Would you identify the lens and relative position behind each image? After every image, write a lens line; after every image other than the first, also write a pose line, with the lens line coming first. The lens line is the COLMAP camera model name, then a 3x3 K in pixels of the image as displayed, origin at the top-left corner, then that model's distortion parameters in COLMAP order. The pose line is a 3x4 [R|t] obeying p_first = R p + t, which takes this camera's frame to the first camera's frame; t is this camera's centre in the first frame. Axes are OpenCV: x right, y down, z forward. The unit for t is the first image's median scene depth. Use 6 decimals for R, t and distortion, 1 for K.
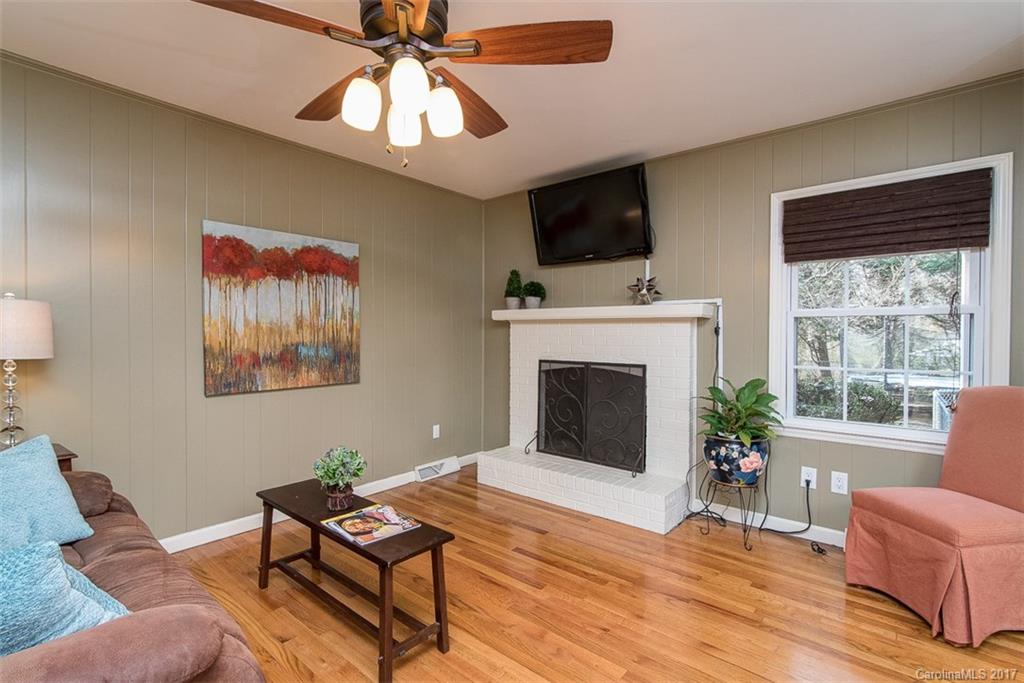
lens RADIAL K [[491.7, 0, 487.2], [0, 491.7, 344.8], [0, 0, 1]] dist [-0.000689, 0.000545]
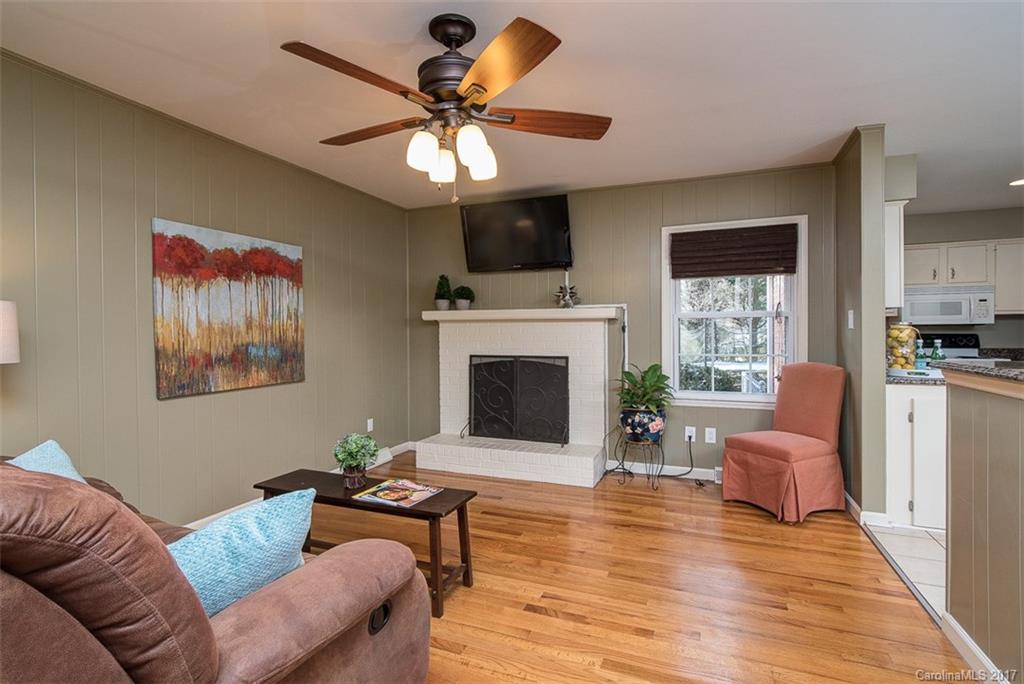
lens RADIAL K [[469.7, 0, 512.0], [0, 469.7, 342.0], [0, 0, 1]] dist [-0.000357, 0.000112]
pose [[0.954772, -0.014853, 0.296967, -0.175785], [0.015224, 0.999884, 0.001065, 0.001129], [-0.296948, 0.003504, 0.954887, -0.095099]]
